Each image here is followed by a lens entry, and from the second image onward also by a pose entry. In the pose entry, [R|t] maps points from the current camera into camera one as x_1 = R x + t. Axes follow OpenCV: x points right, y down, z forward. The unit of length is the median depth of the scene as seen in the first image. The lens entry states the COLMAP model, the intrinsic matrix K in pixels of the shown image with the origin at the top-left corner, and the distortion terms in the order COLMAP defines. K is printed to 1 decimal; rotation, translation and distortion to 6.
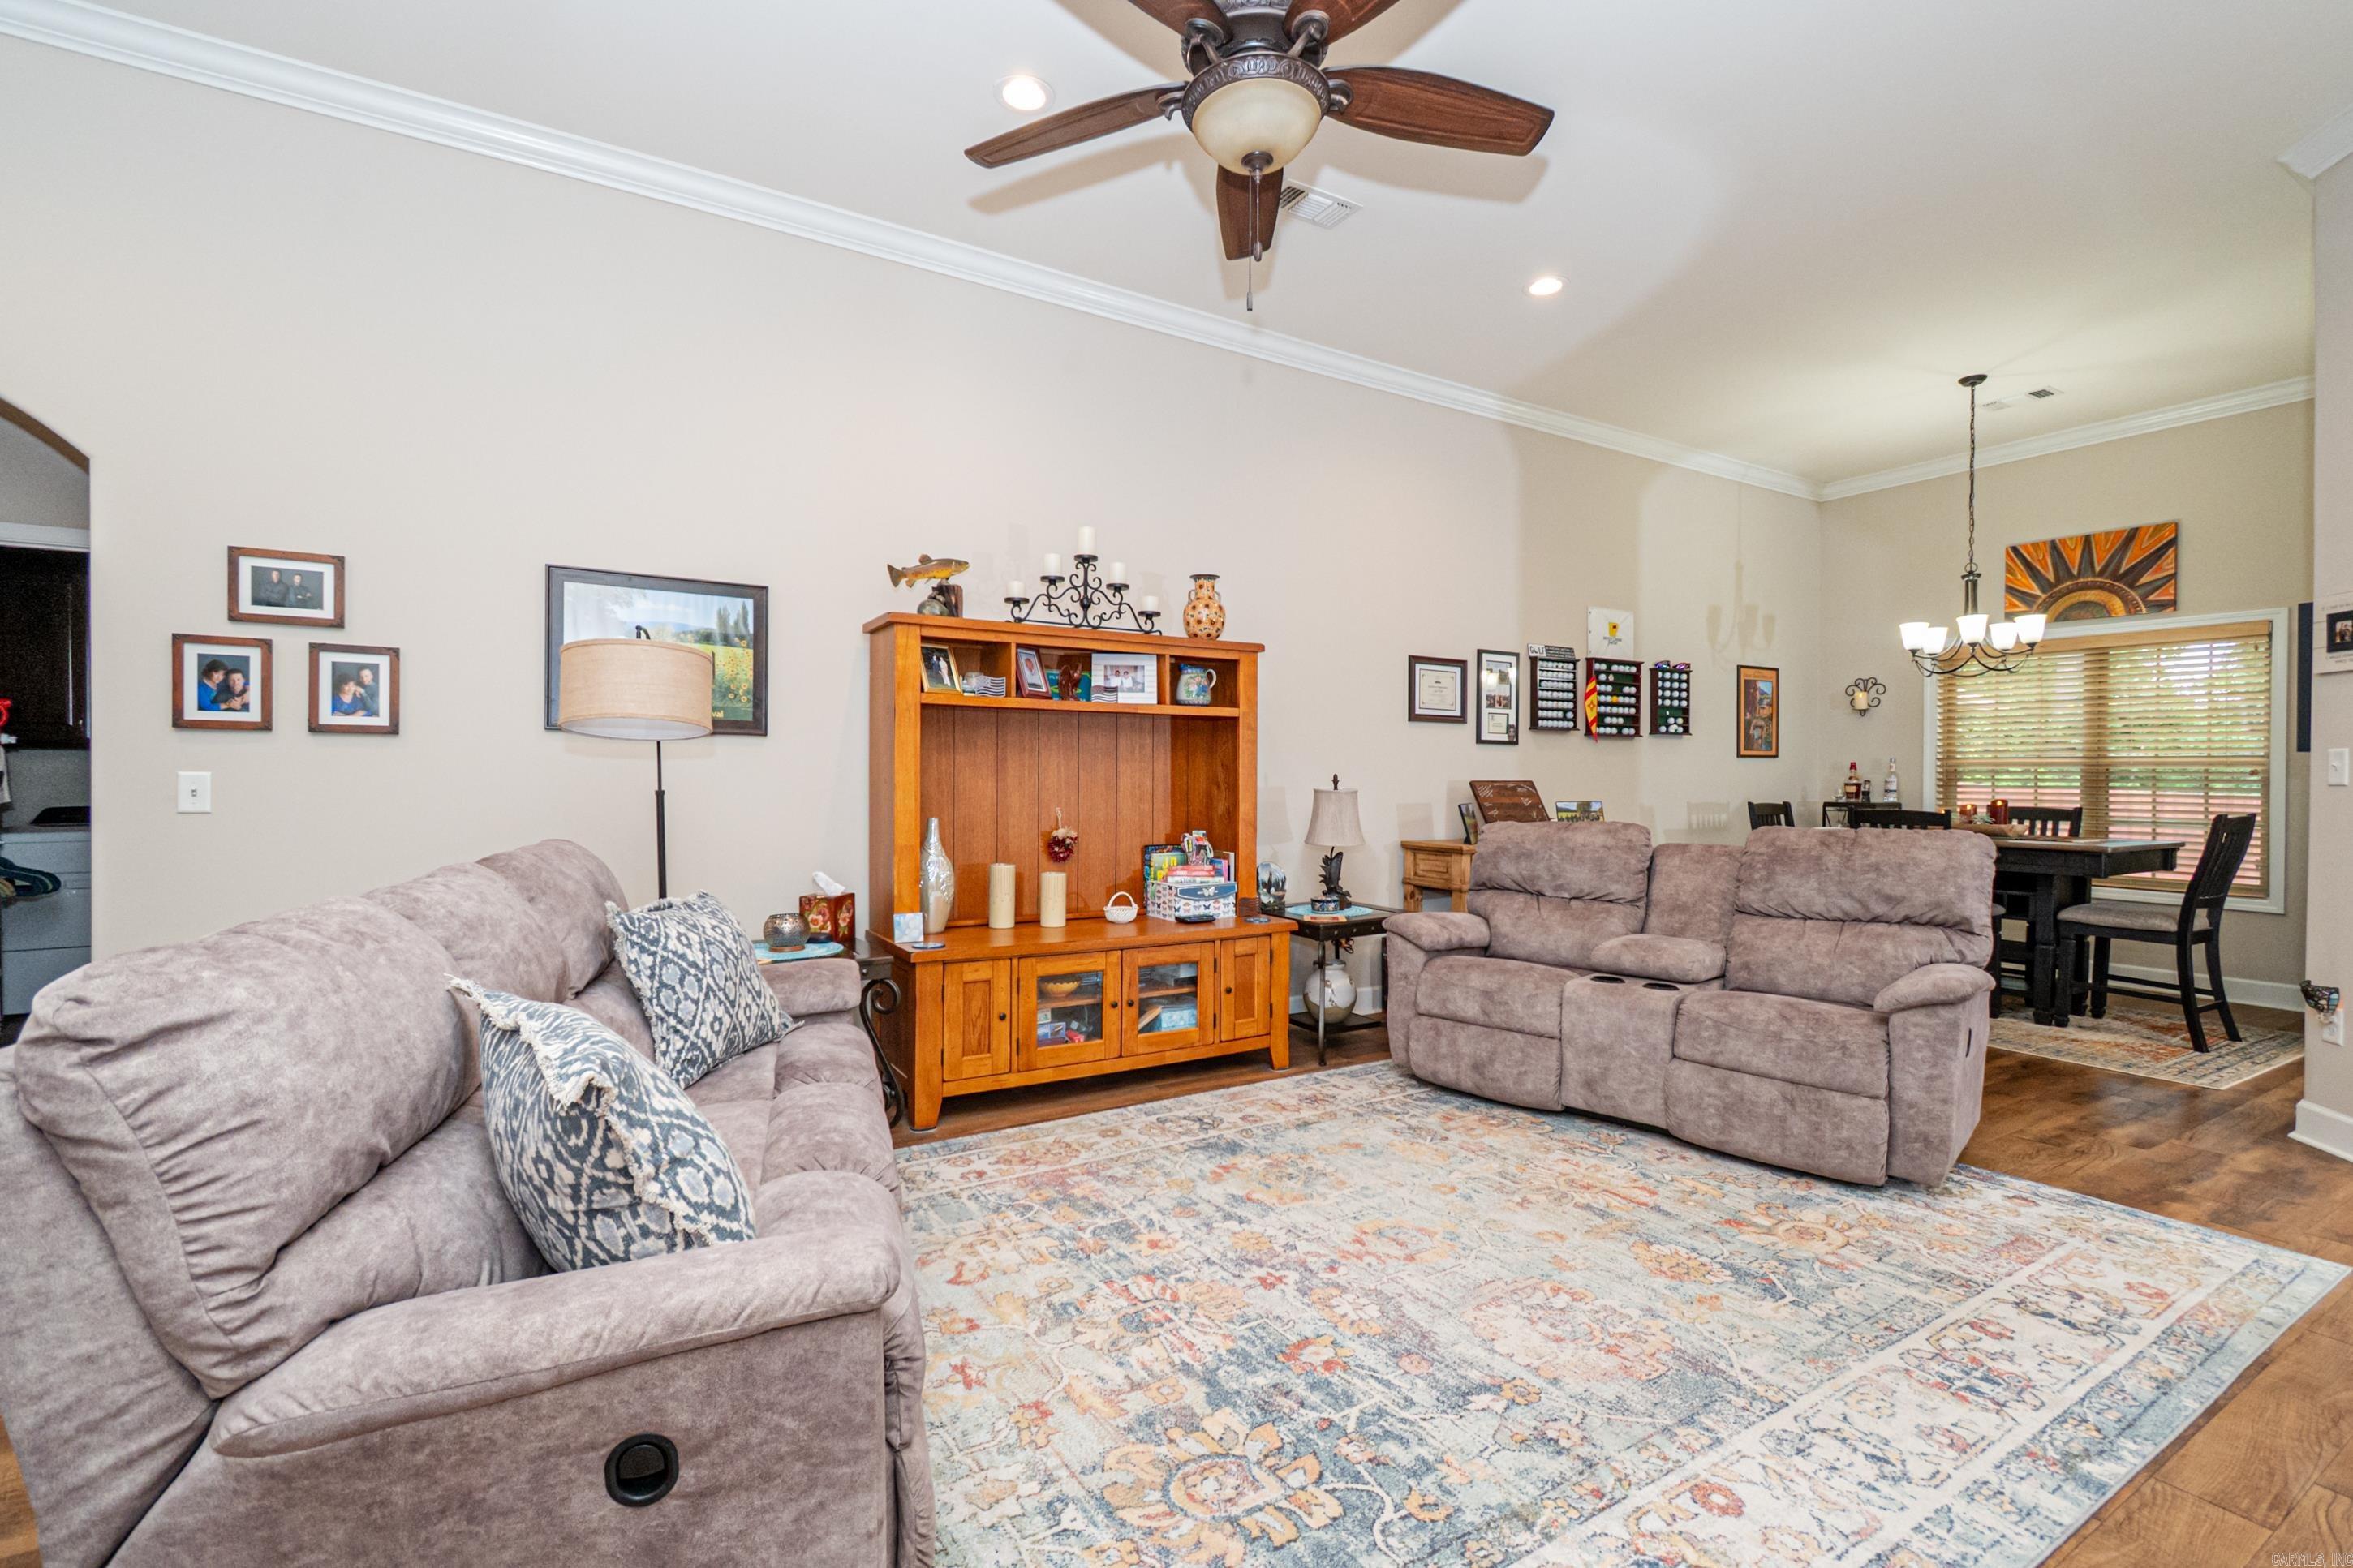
lens RADIAL K [[1044.1, 0, 1180.5], [0, 1044.1, 785.2], [0, 0, 1]] dist [0.010522, -0.006855]
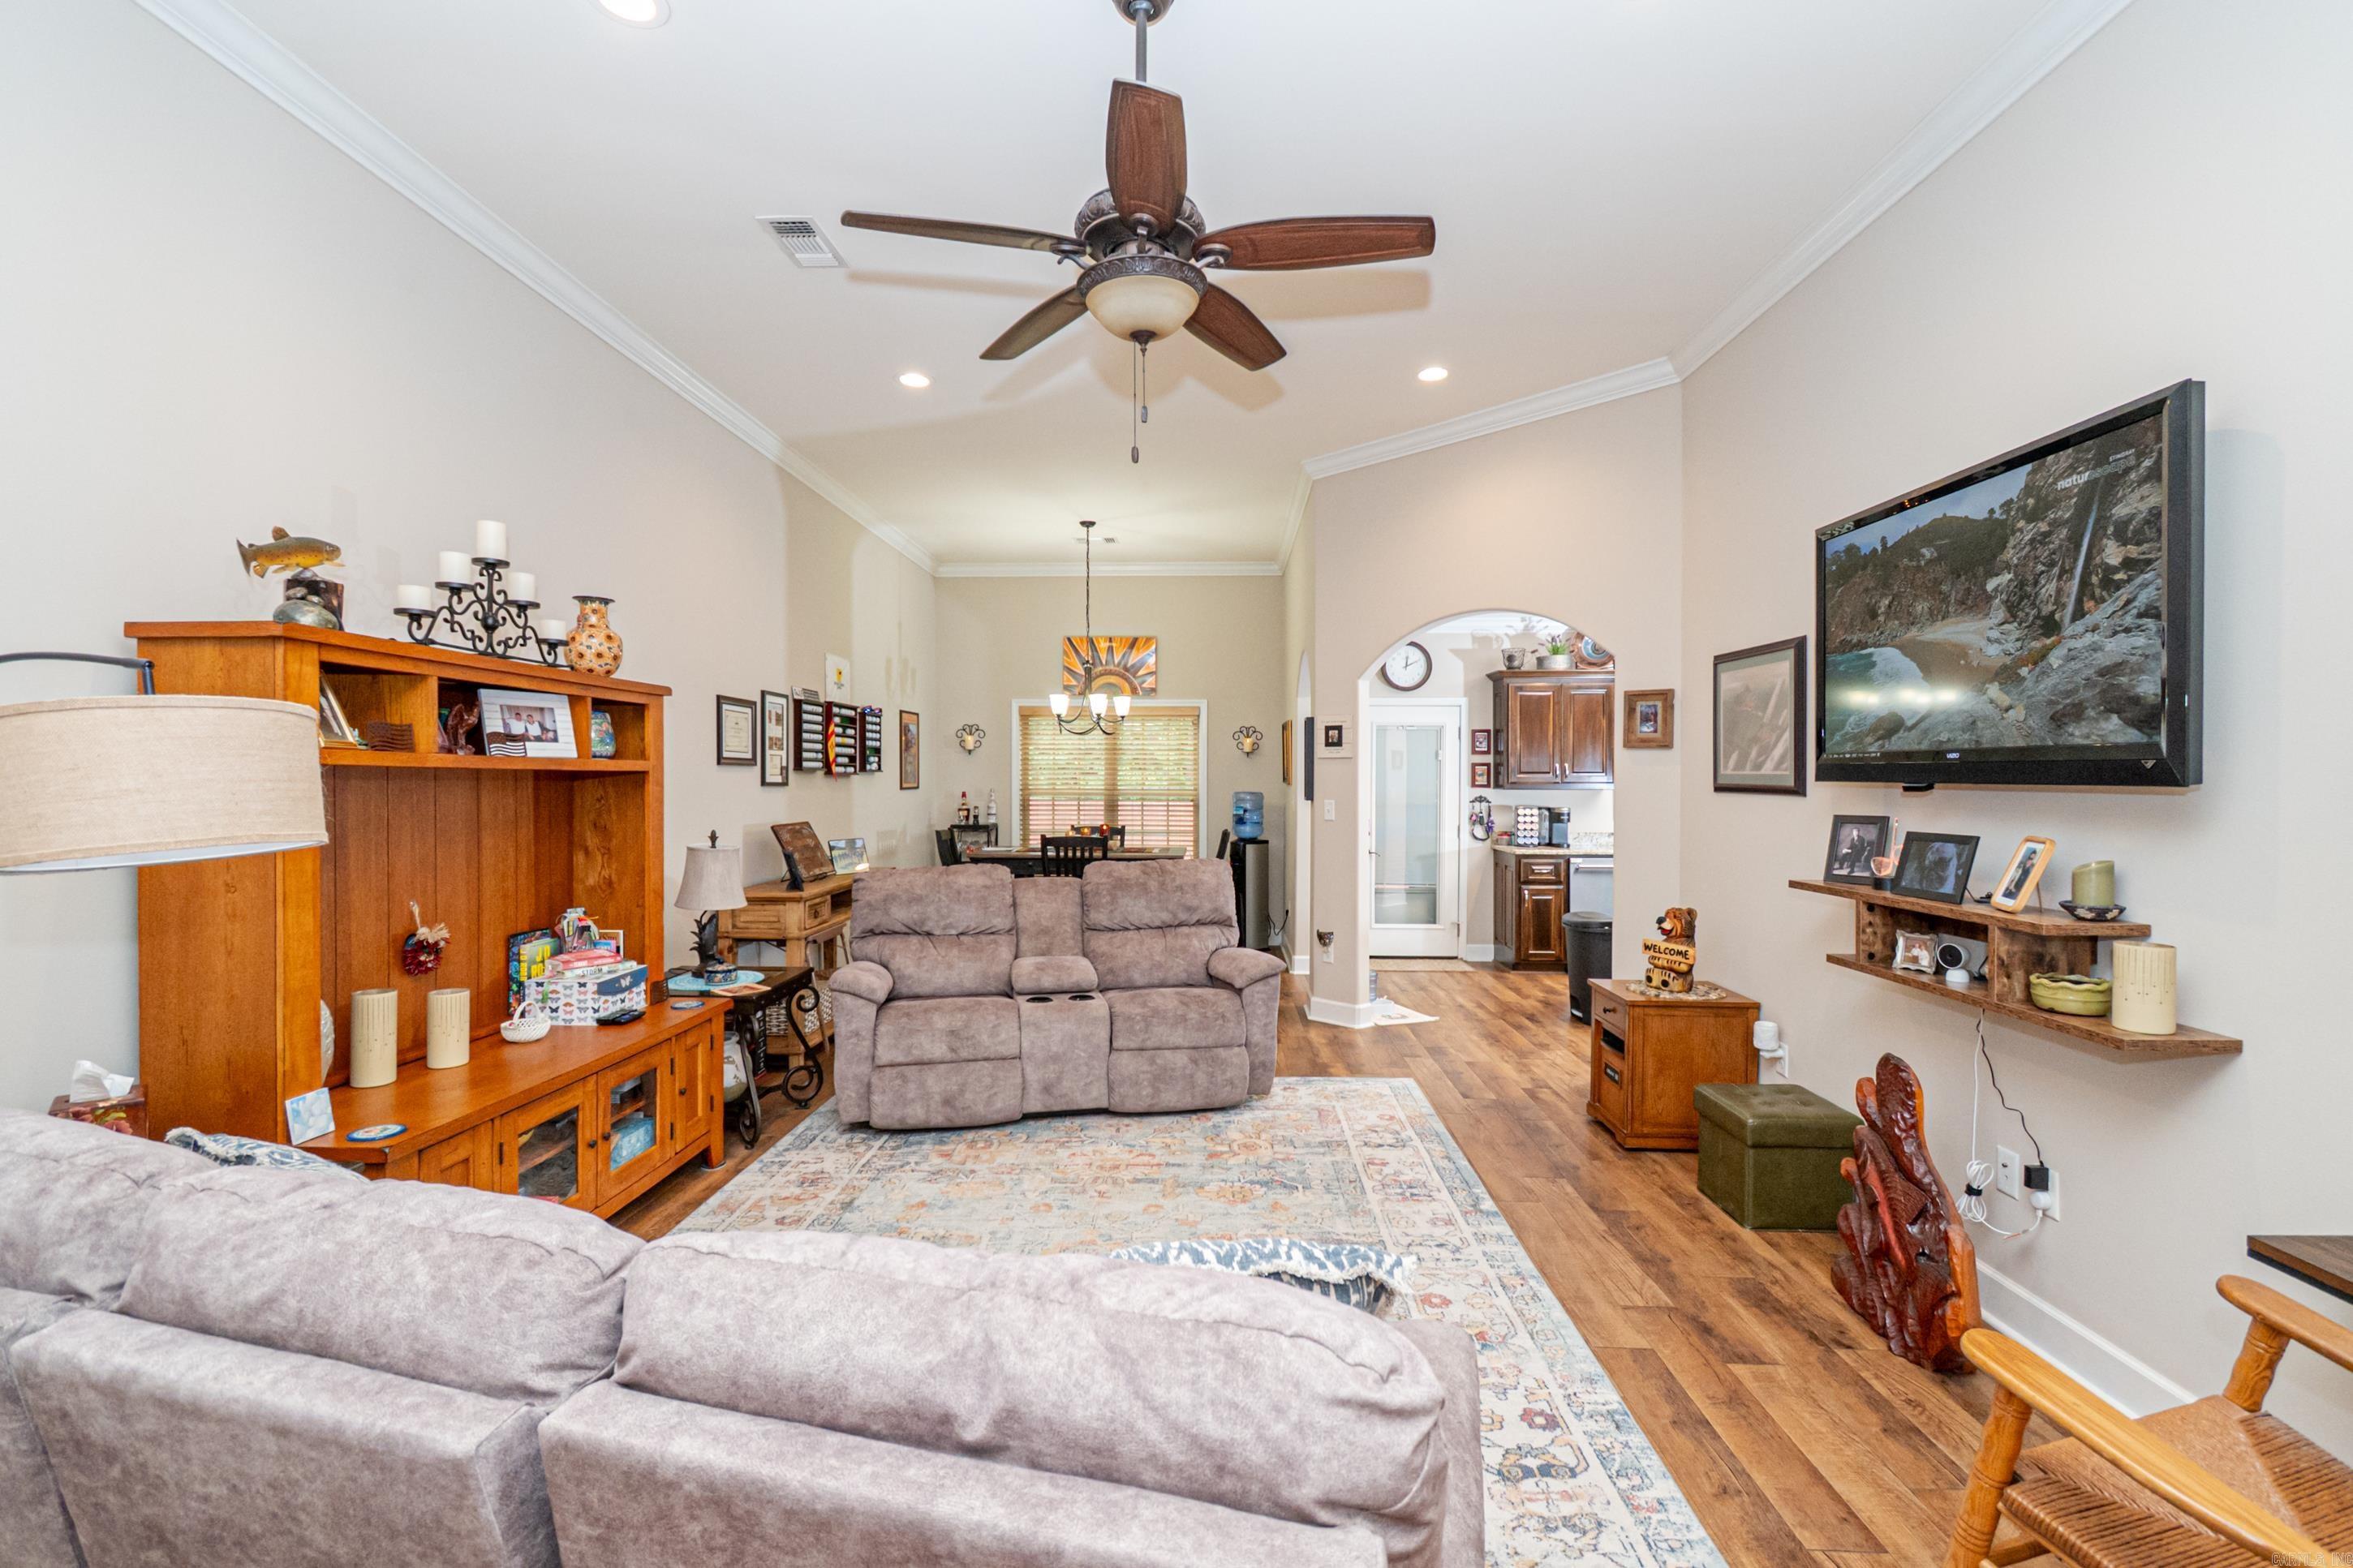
lens RADIAL K [[1044.1, 0, 1180.5], [0, 1044.1, 785.2], [0, 0, 1]] dist [0.010522, -0.006855]
pose [[0.549843, -0.008127, 0.835229, -0.470531], [0.008114, 0.999957, 0.004389, -0.060818], [-0.835229, 0.004364, 0.549885, 0.186609]]
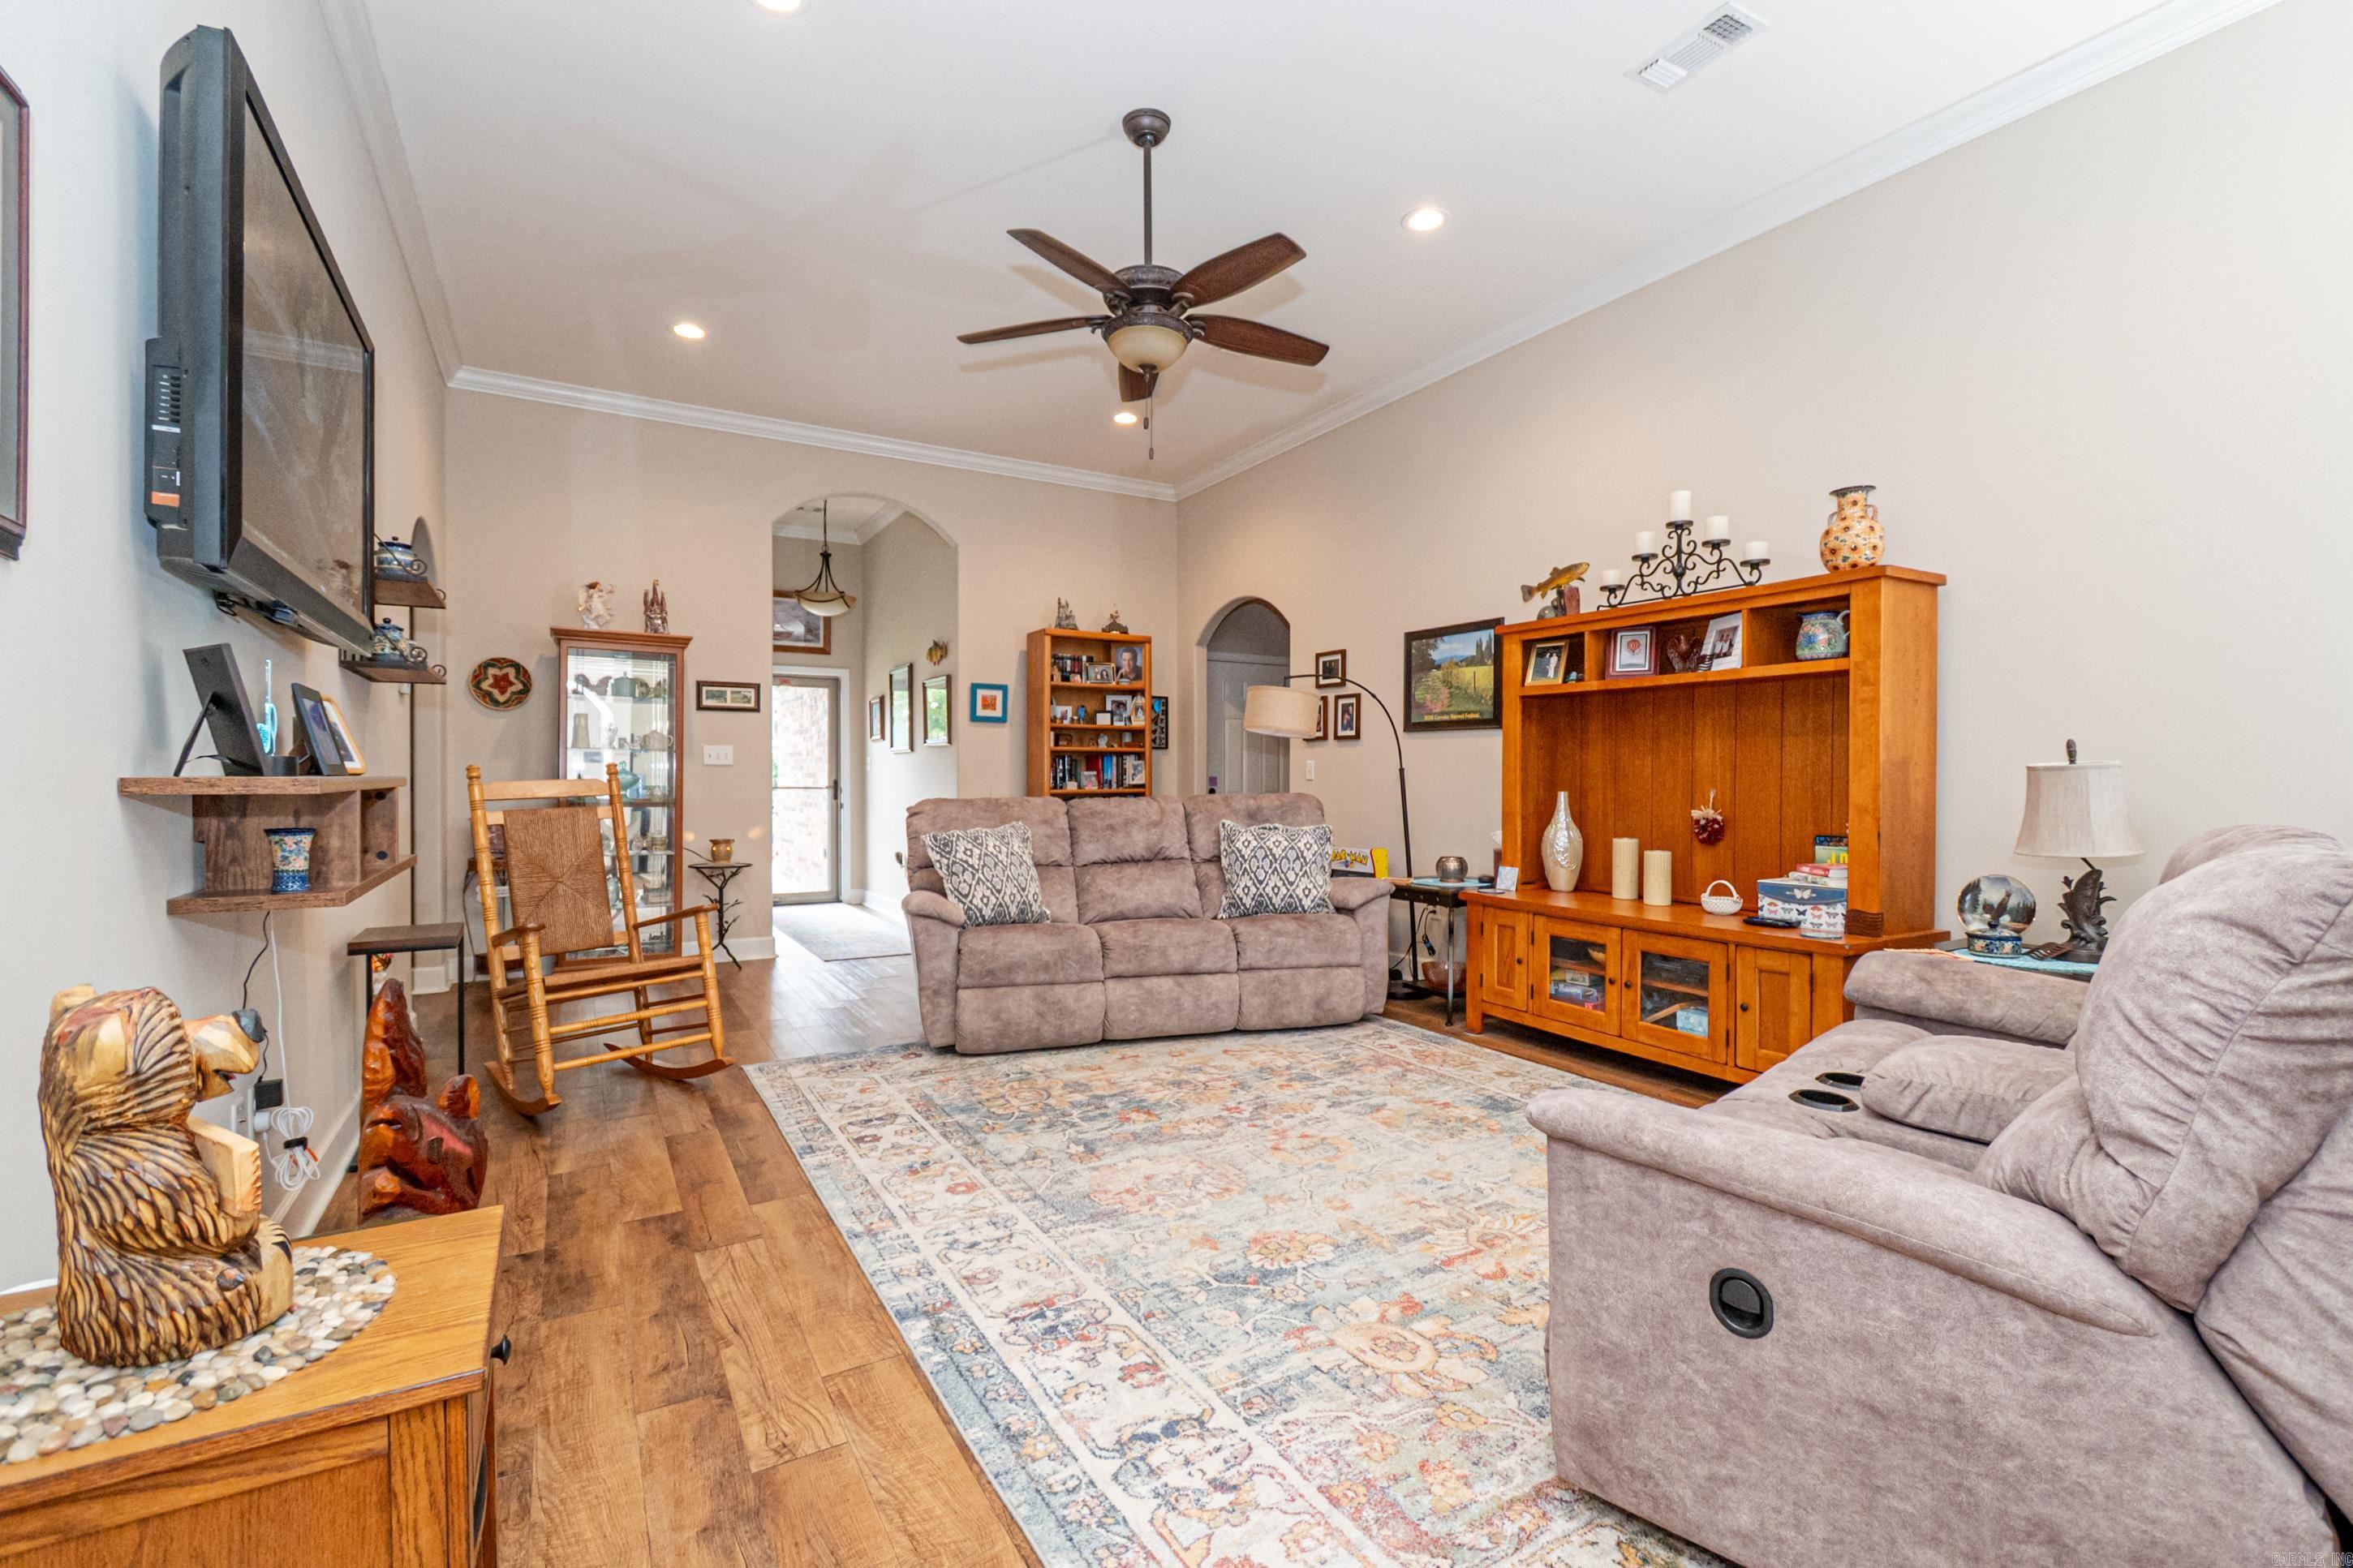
lens RADIAL K [[1044.1, 0, 1180.5], [0, 1044.1, 785.2], [0, 0, 1]] dist [0.010522, -0.006855]
pose [[-0.019957, 0.005722, -0.999784, 0.923660], [-0.009419, 0.999938, 0.005911, 0.020965], [0.999756, 0.009535, -0.019902, 0.596109]]
